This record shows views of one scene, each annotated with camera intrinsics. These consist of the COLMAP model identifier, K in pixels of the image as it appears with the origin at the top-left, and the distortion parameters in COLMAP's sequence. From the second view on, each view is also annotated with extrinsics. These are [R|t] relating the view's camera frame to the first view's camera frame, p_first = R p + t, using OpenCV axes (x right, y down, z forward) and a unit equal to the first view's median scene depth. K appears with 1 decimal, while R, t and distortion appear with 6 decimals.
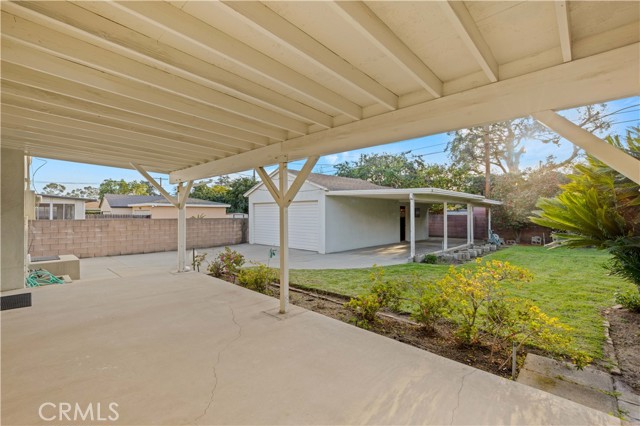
lens RADIAL K [[277.2, 0, 320.0], [0, 277.2, 213.0], [0, 0, 1]] dist [-0.000166, 0.000043]
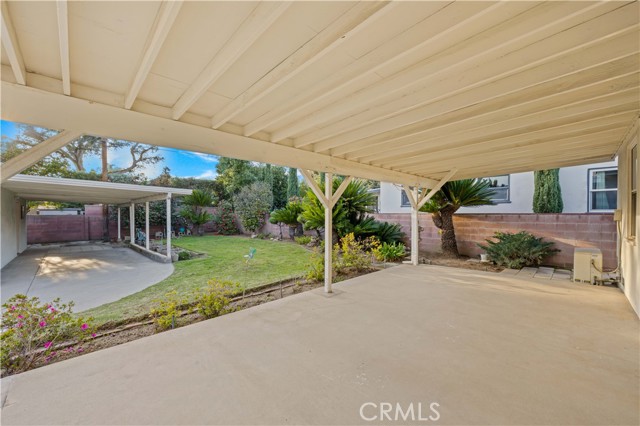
lens RADIAL K [[258.7, 0, 316.5], [0, 258.7, 215.2], [0, 0, 1]] dist [0.002067, 0.000130]
pose [[0.040582, -0.011013, 0.999116, -0.245120], [-0.000001, 0.999939, 0.011022, -0.000780], [-0.999176, -0.000449, 0.040580, 0.189778]]
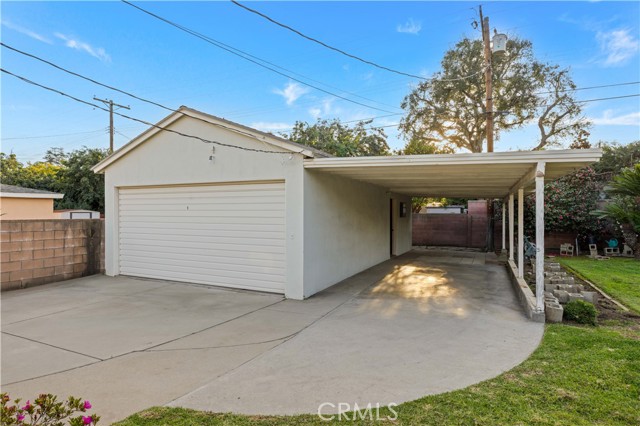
lens RADIAL K [[347.6, 0, 320.0], [0, 347.6, 213.0], [0, 0, 1]] dist [-0.001229, -0.000824]
pose [[0.951135, 0.001208, 0.308773, -0.070853], [-0.002955, 0.999982, 0.005191, 0.002449], [-0.308761, -0.005849, 0.951122, 0.254831]]
